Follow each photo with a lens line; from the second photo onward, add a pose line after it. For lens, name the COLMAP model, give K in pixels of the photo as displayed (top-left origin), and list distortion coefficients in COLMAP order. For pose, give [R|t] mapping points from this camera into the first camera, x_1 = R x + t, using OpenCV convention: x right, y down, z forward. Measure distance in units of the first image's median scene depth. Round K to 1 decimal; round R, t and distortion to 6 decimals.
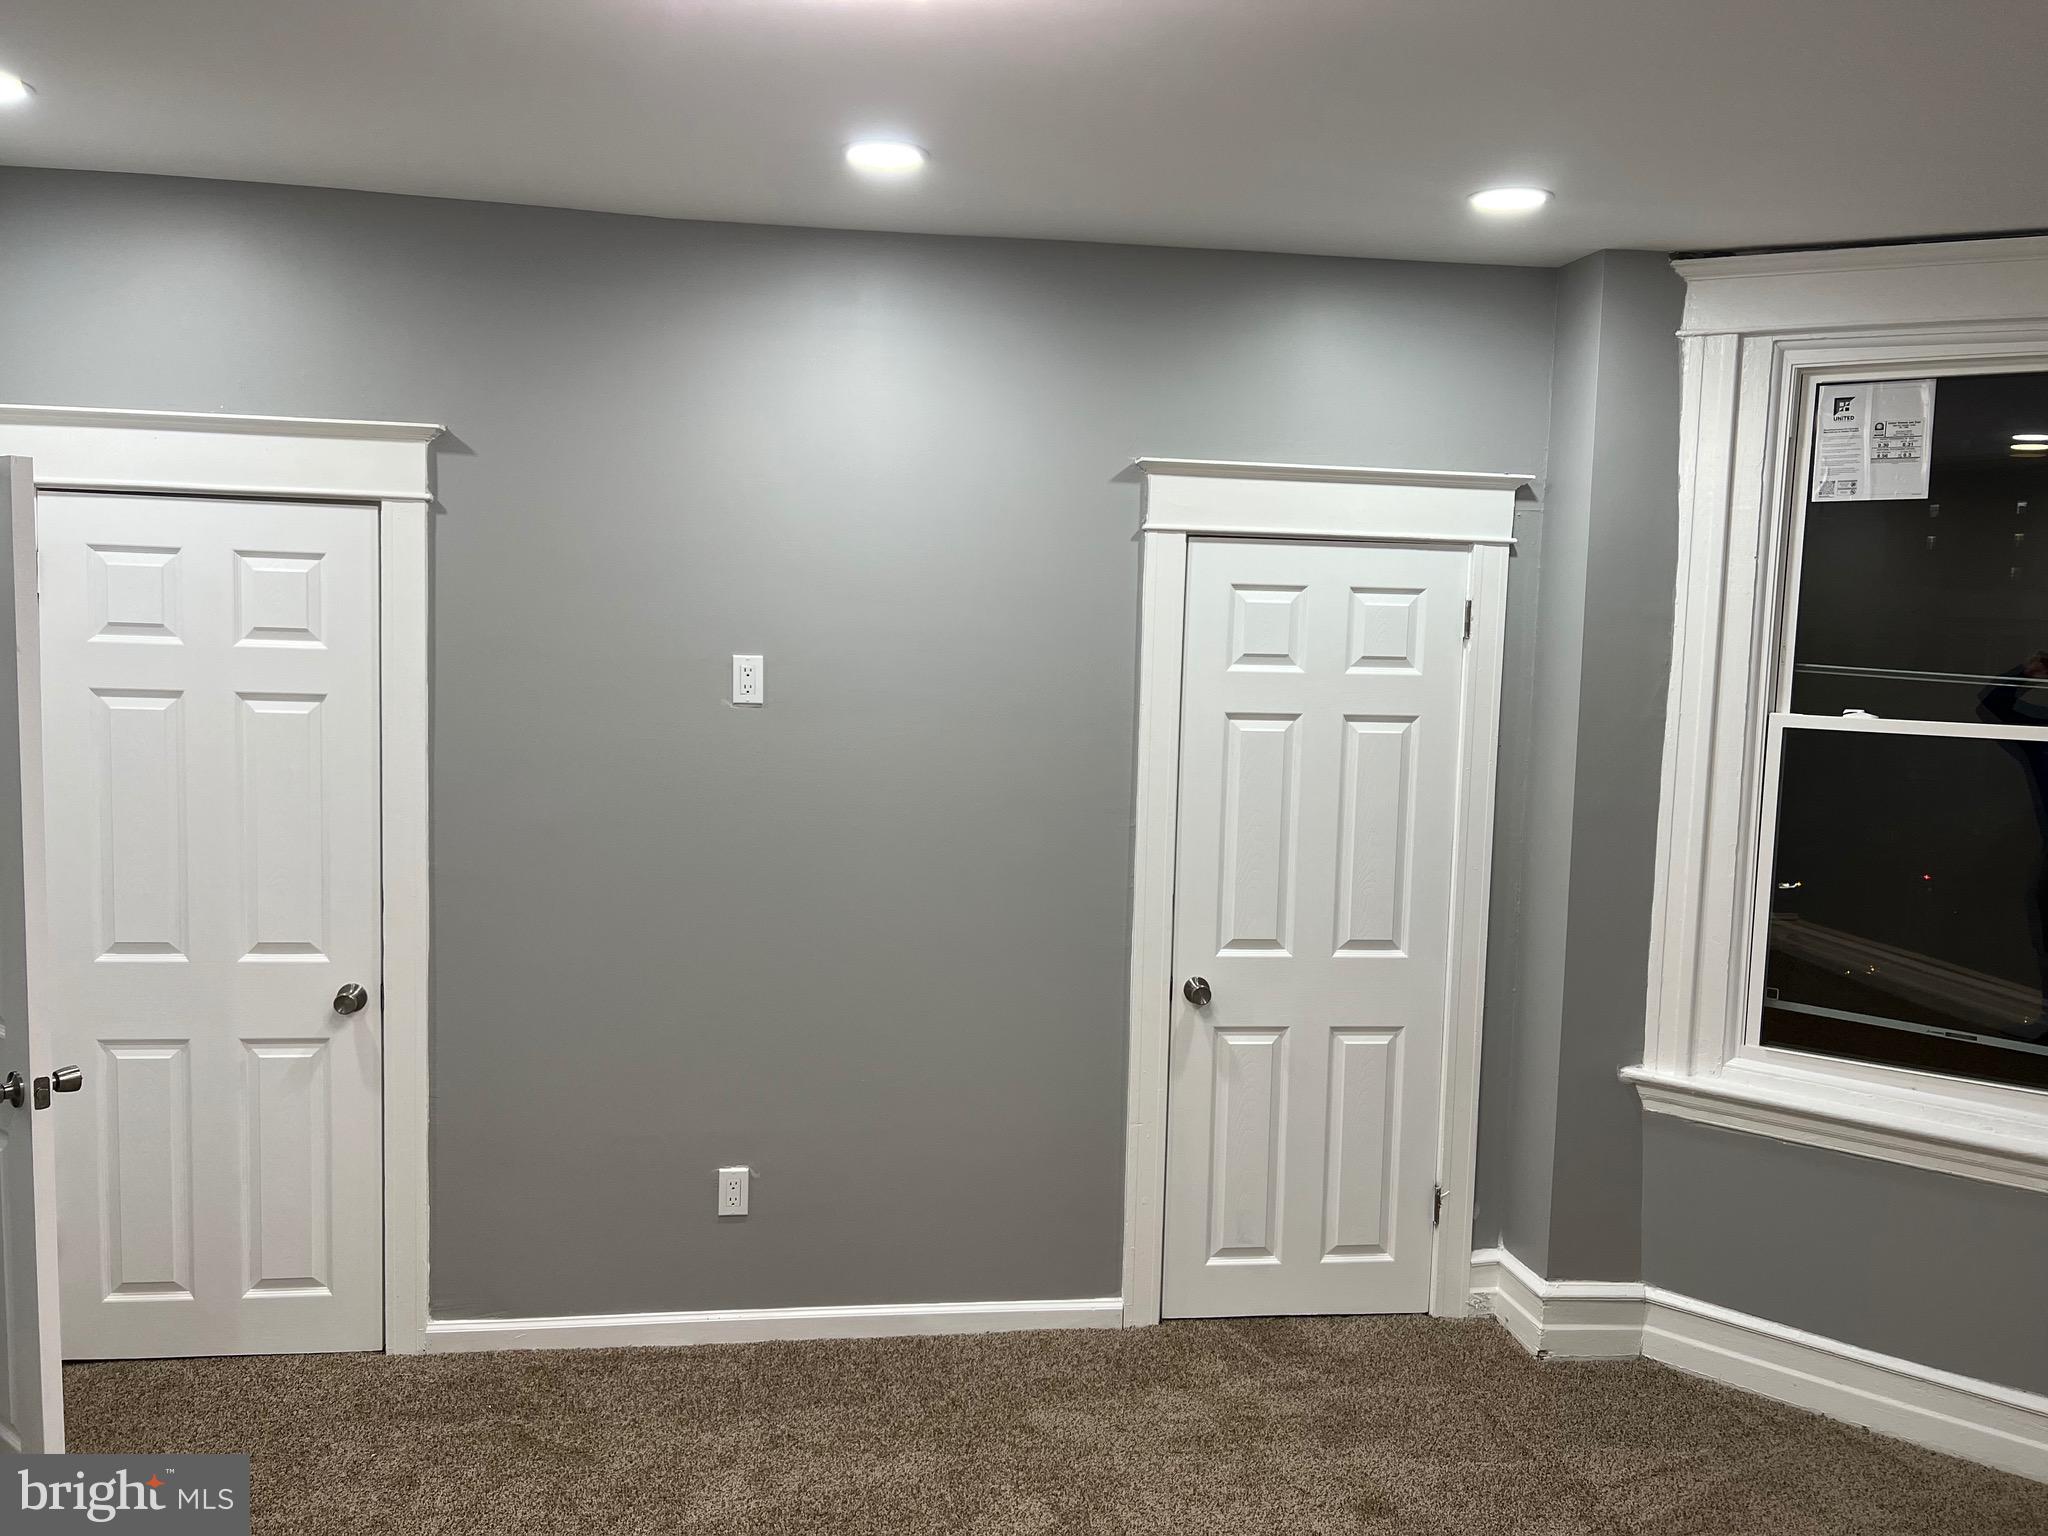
lens RADIAL K [[1555.0, 0, 997.0], [0, 1555.0, 775.4], [0, 0, 1]] dist [0.090378, -0.100119]
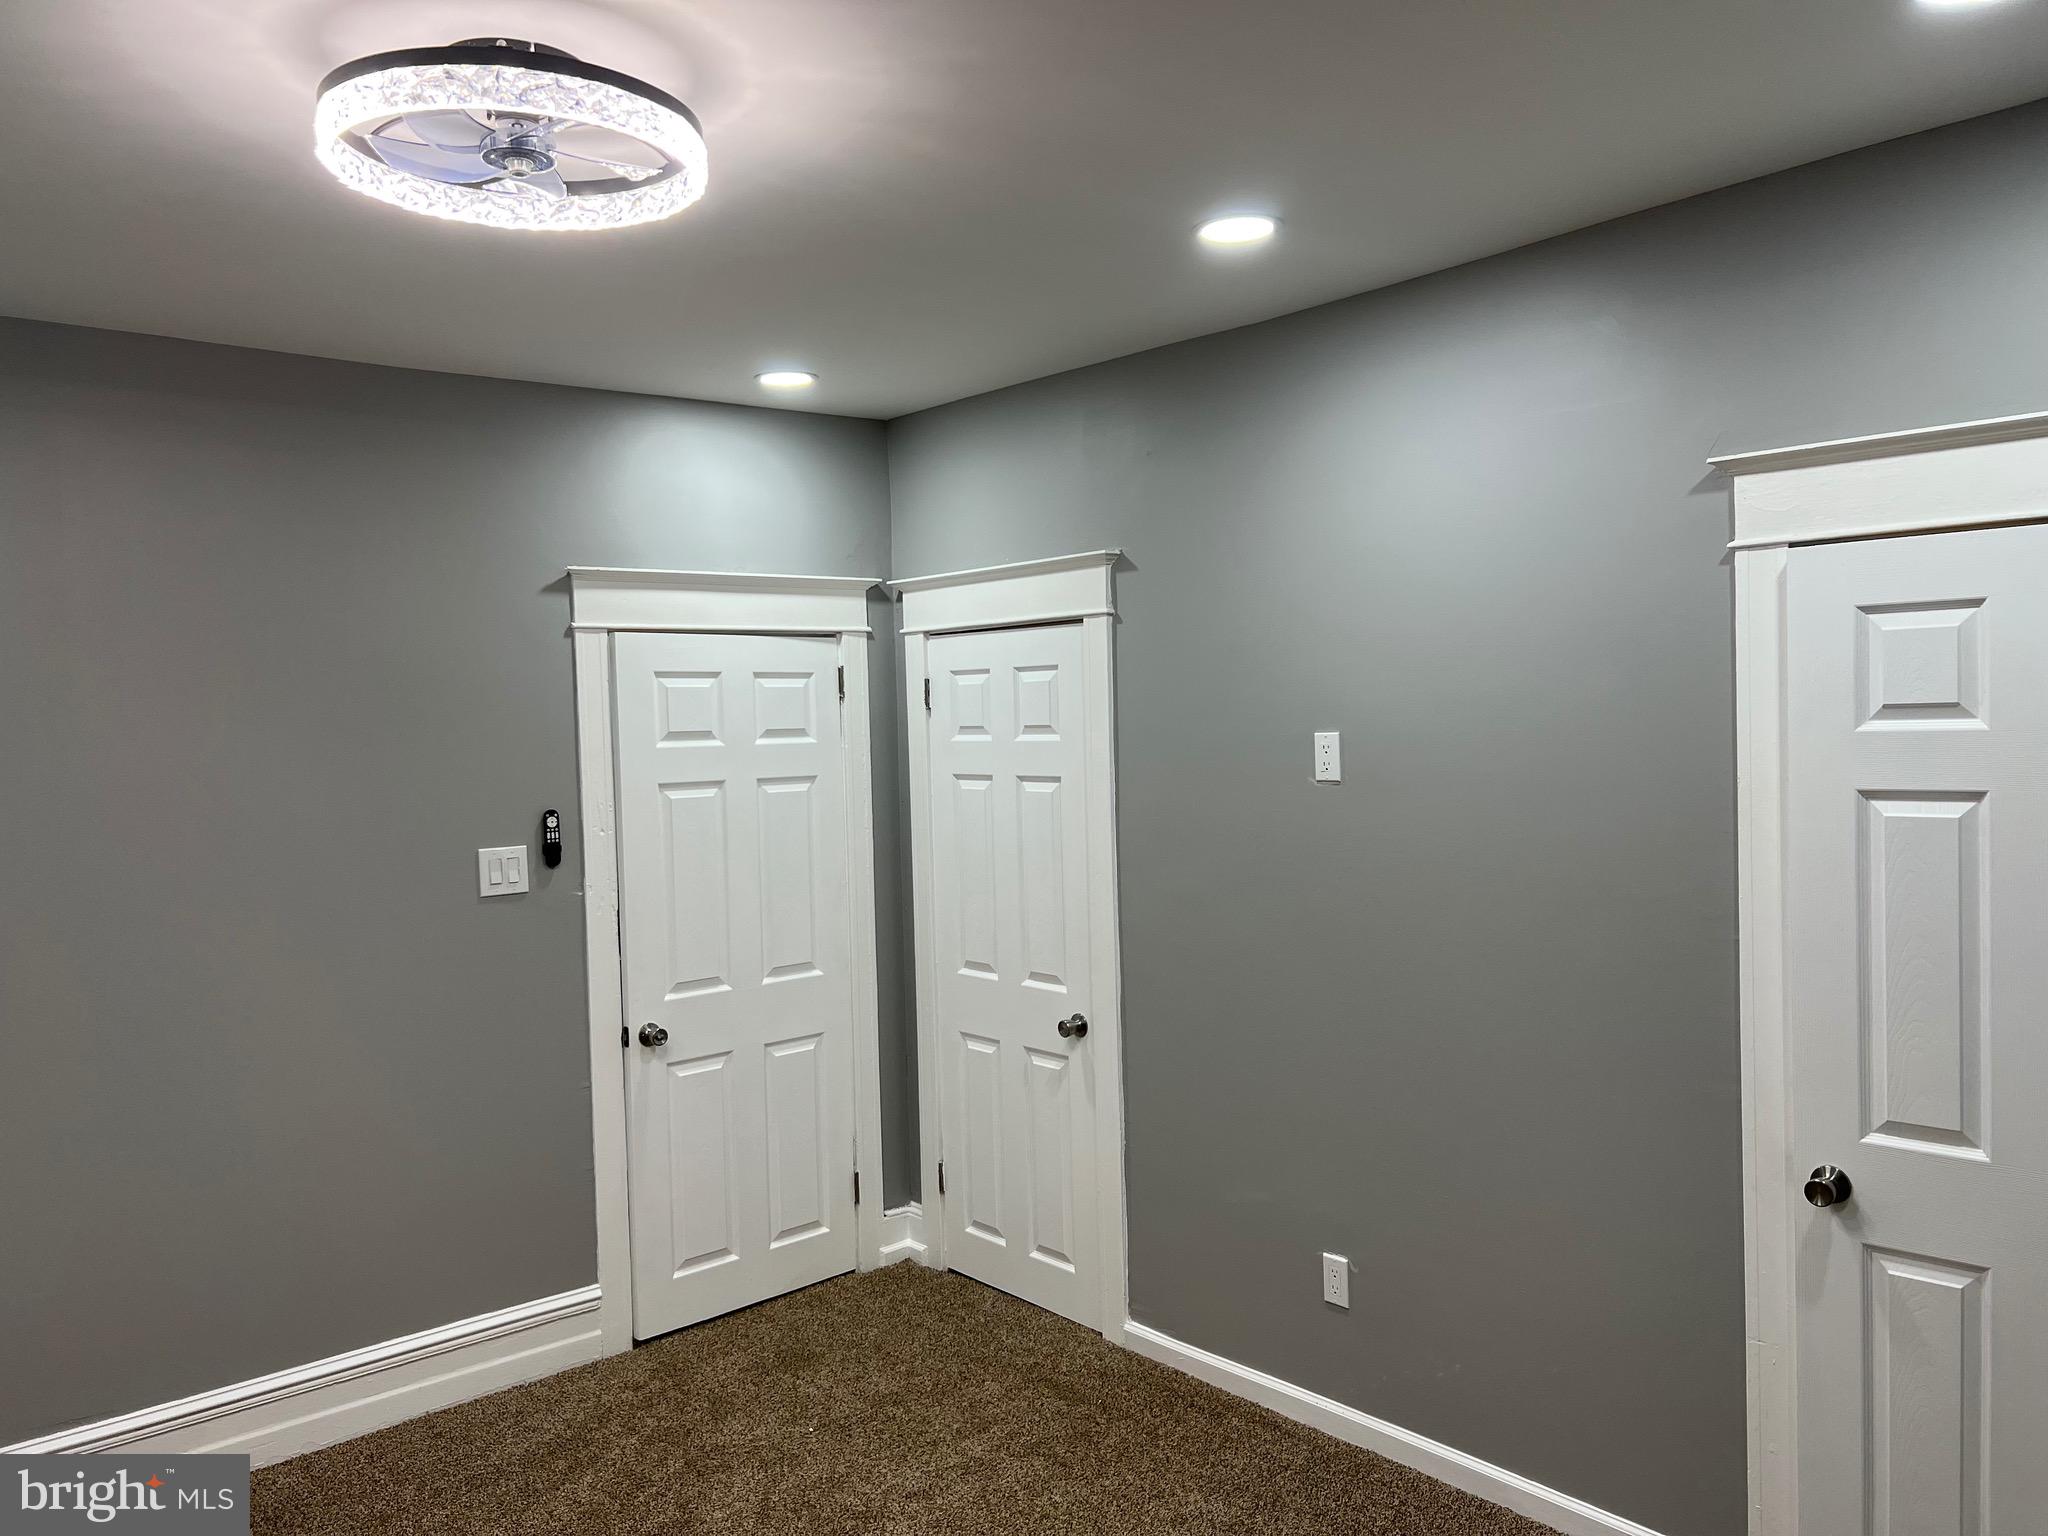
lens RADIAL K [[1577.2, 0, 1024.0], [0, 1577.2, 768.0], [0, 0, 1]] dist [0.107506, 0.002427]
pose [[0.524220, -0.013666, -0.851473, 0.599096], [-0.035133, 0.998673, -0.037659, -0.009534], [0.850858, 0.049657, 0.523044, 0.308321]]
